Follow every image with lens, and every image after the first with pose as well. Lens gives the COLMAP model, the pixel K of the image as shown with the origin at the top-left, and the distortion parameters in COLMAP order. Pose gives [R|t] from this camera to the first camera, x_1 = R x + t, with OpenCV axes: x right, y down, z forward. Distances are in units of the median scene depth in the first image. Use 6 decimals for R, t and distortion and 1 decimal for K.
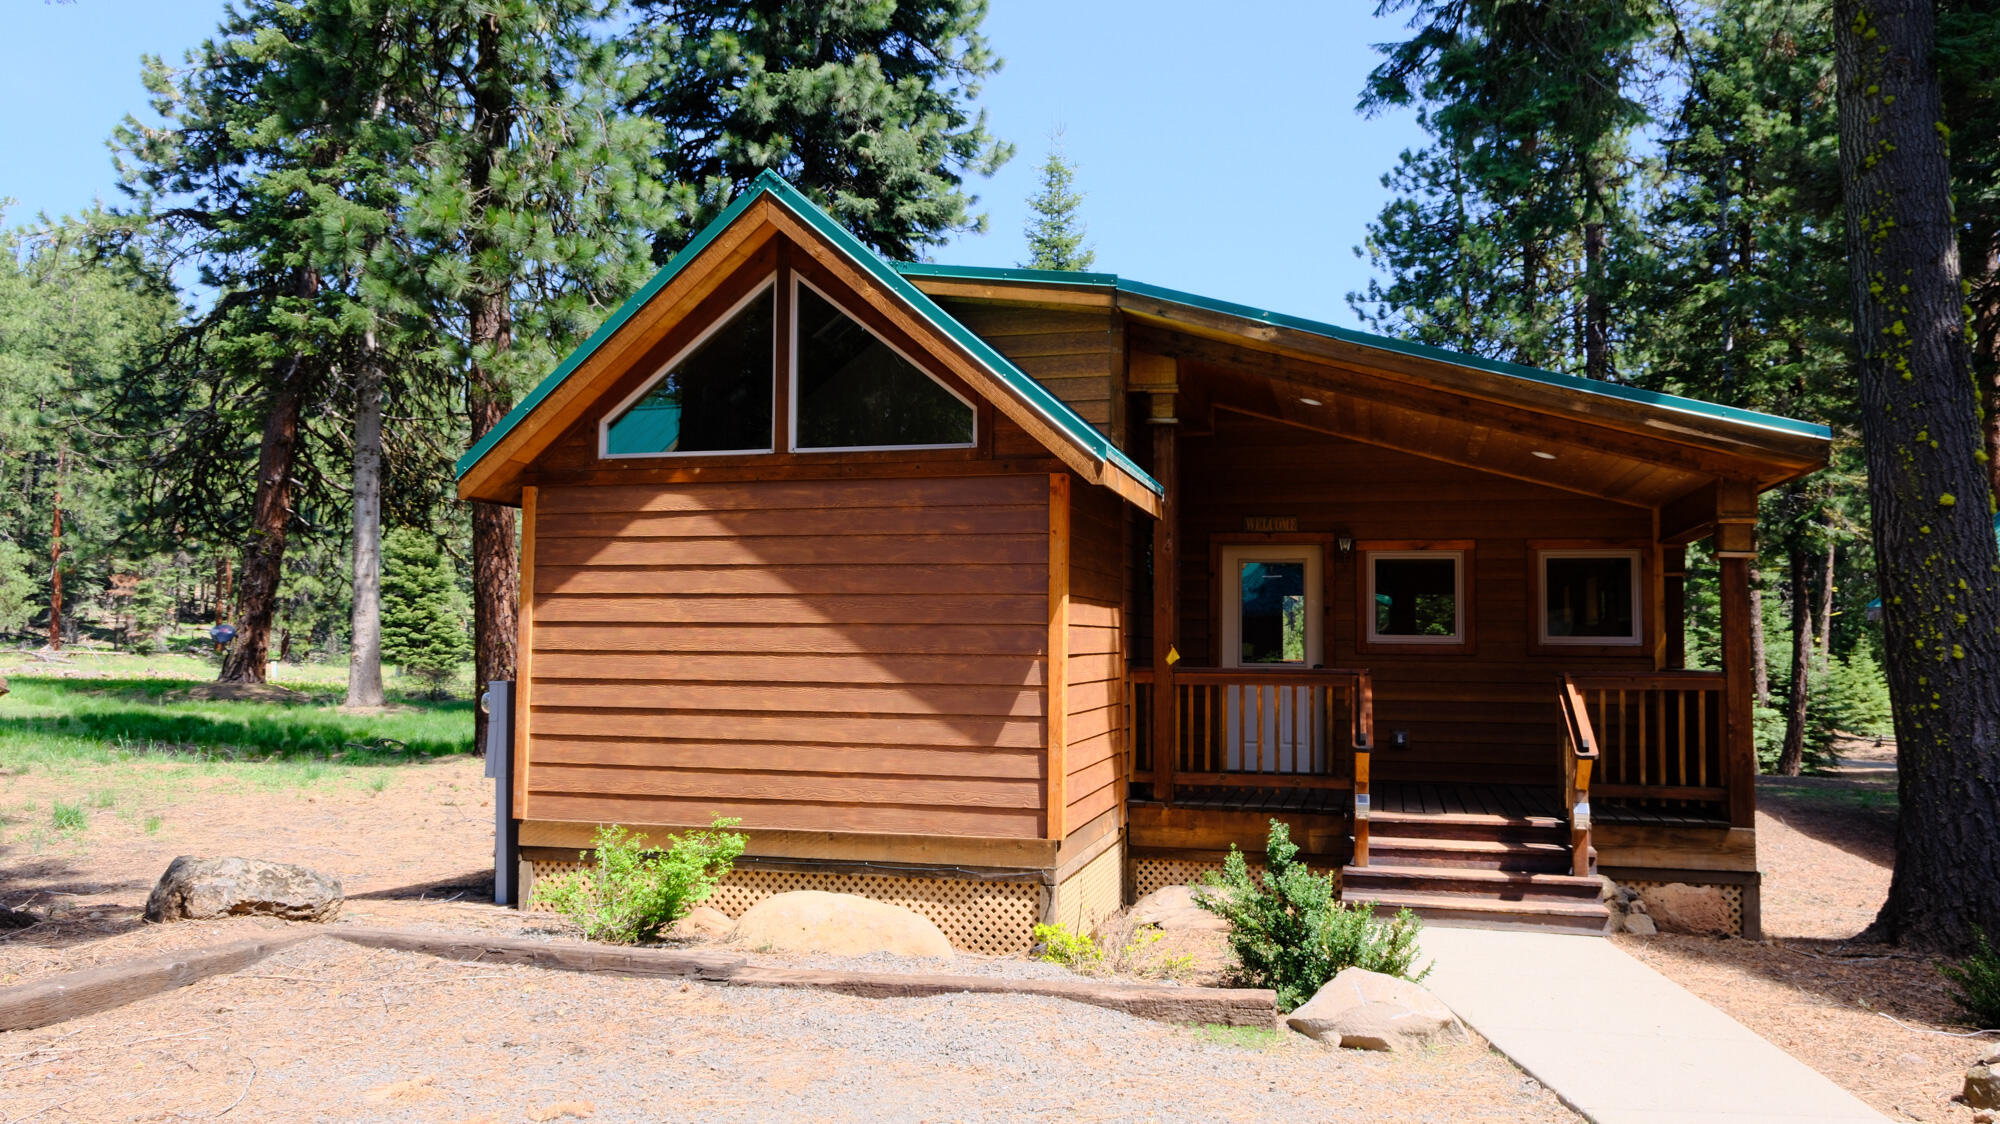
lens RADIAL K [[1427.1, 0, 1000.0], [0, 1427.1, 562.0], [0, 0, 1]] dist [0.007004, 0.005467]
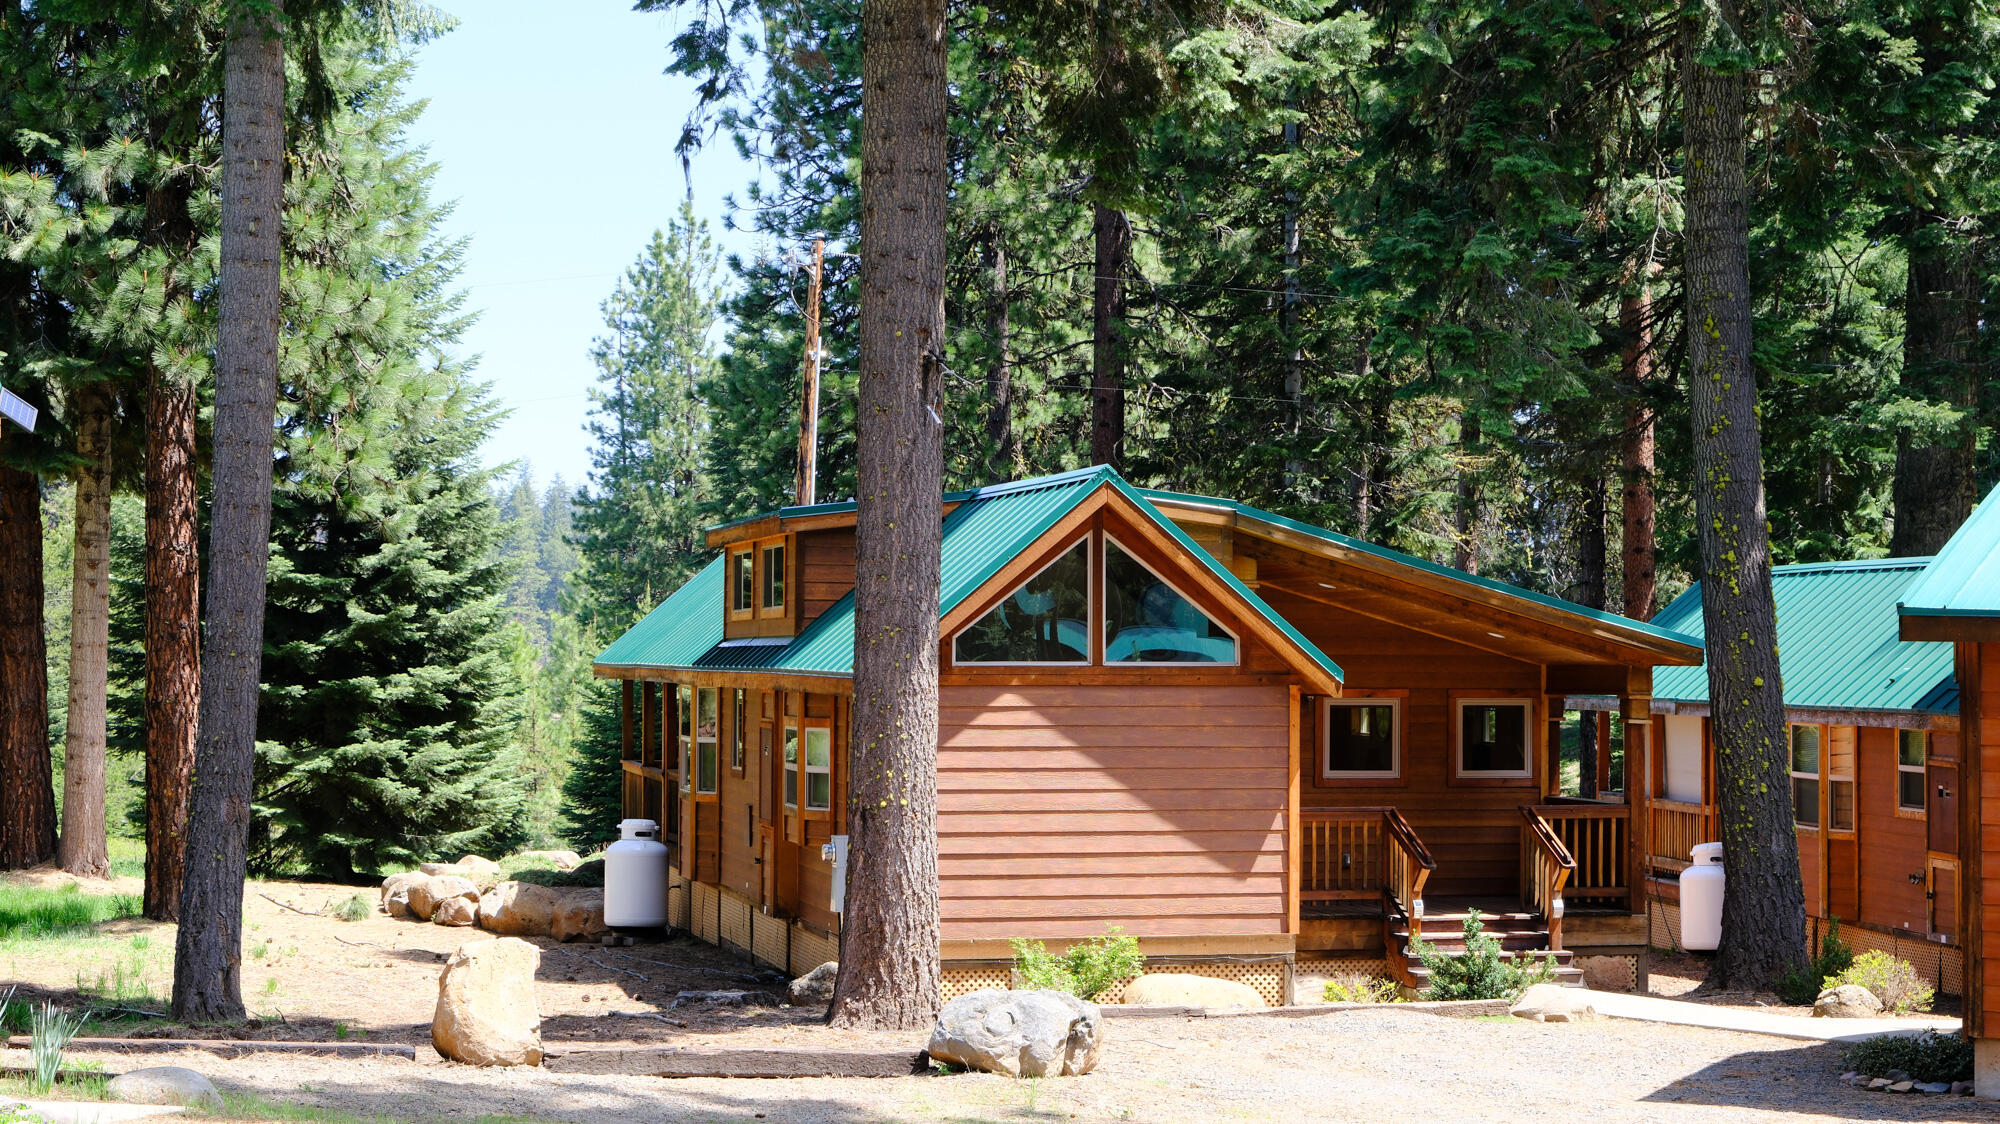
lens RADIAL K [[3564.5, 0, 1000.0], [0, 3564.5, 562.0], [0, 0, 1]] dist [0.049830, 0.131004]
pose [[0.890851, 0.006500, 0.454249, -1.768942], [-0.021964, 0.999345, 0.028775, -0.268310], [-0.453764, -0.035611, 0.890410, -1.979376]]
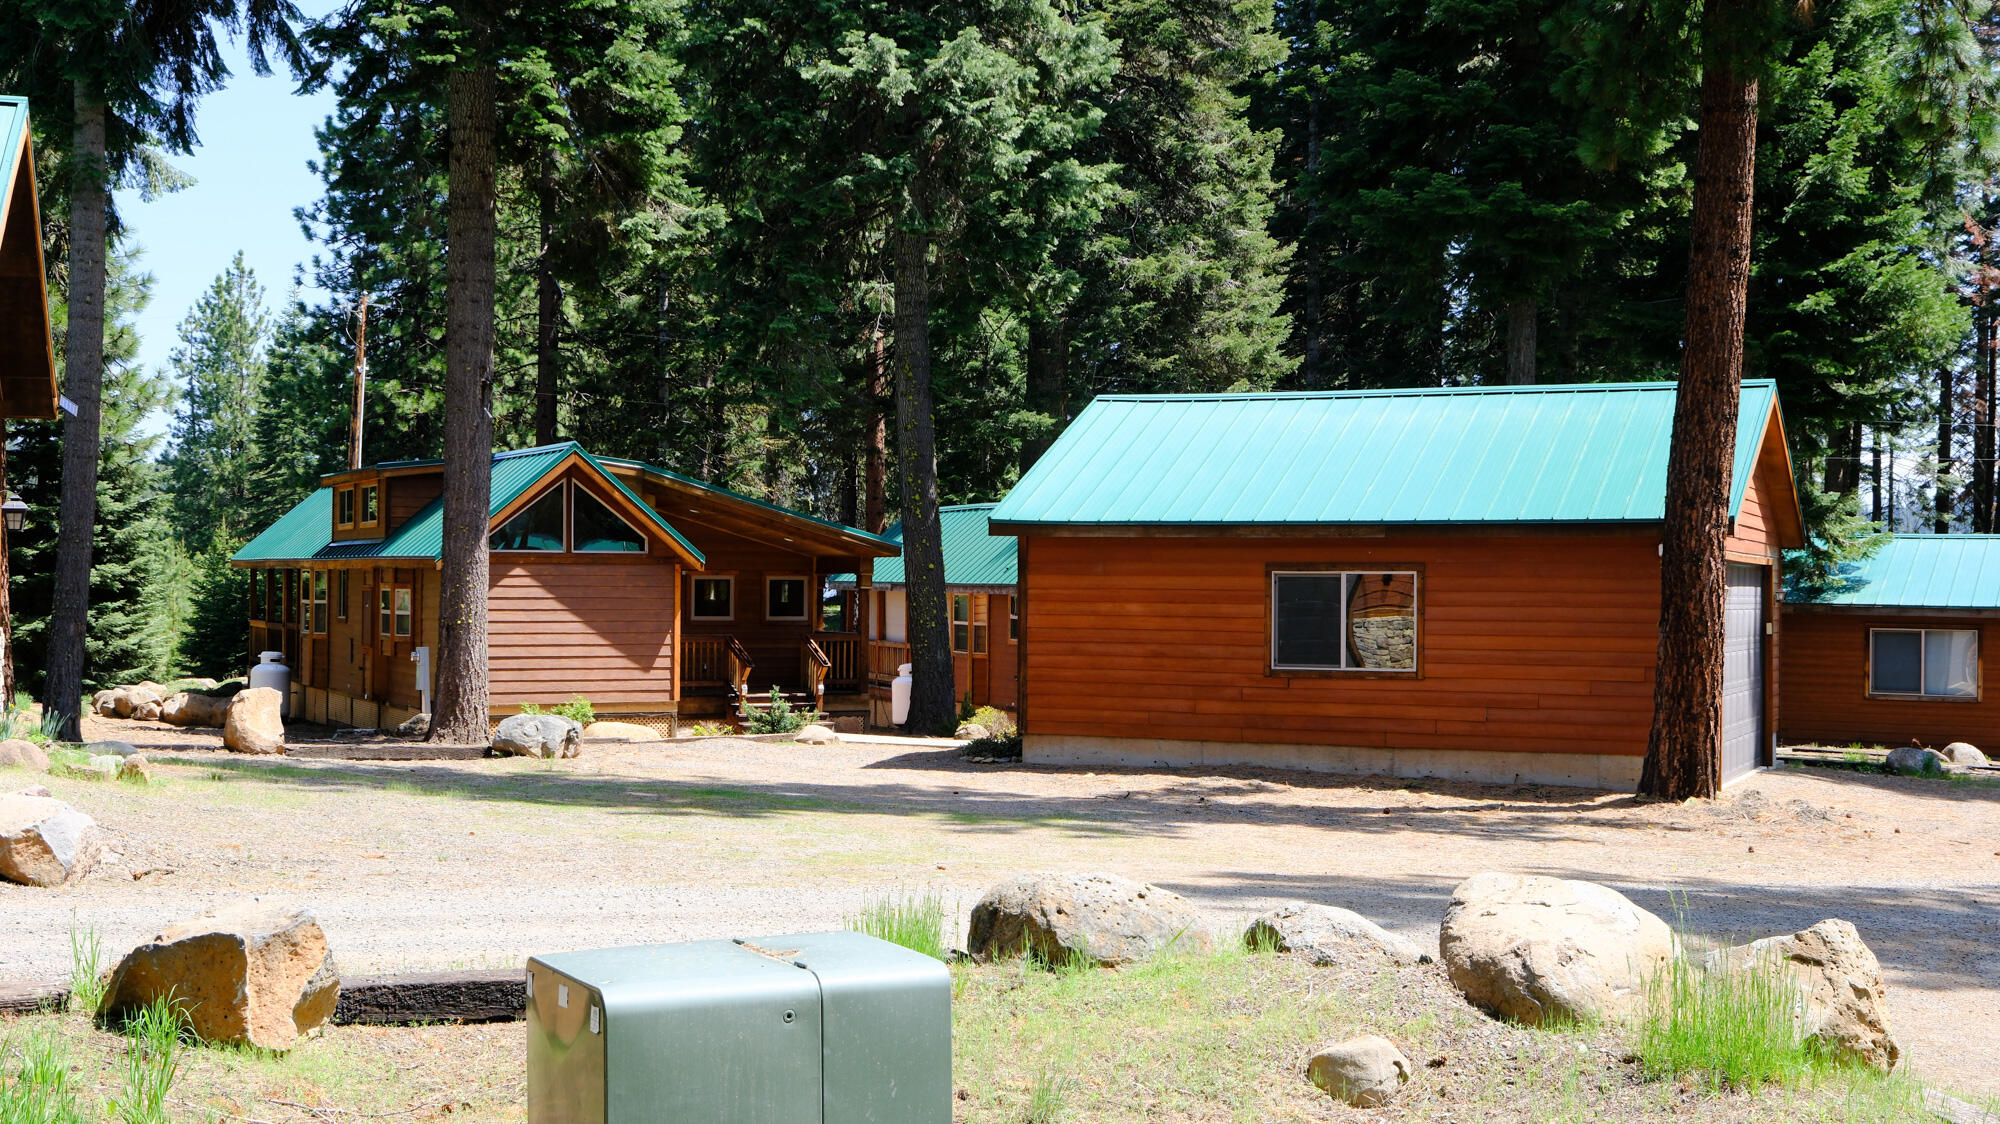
lens RADIAL K [[2445.0, 0, 1000.0], [0, 2445.0, 562.0], [0, 0, 1]] dist [-0.000511, -0.011521]
pose [[0.767485, 0.000995, 0.641066, -2.261301], [-0.037022, 0.998399, 0.042773, -0.264791], [-0.639997, -0.056561, 0.766293, -2.686595]]
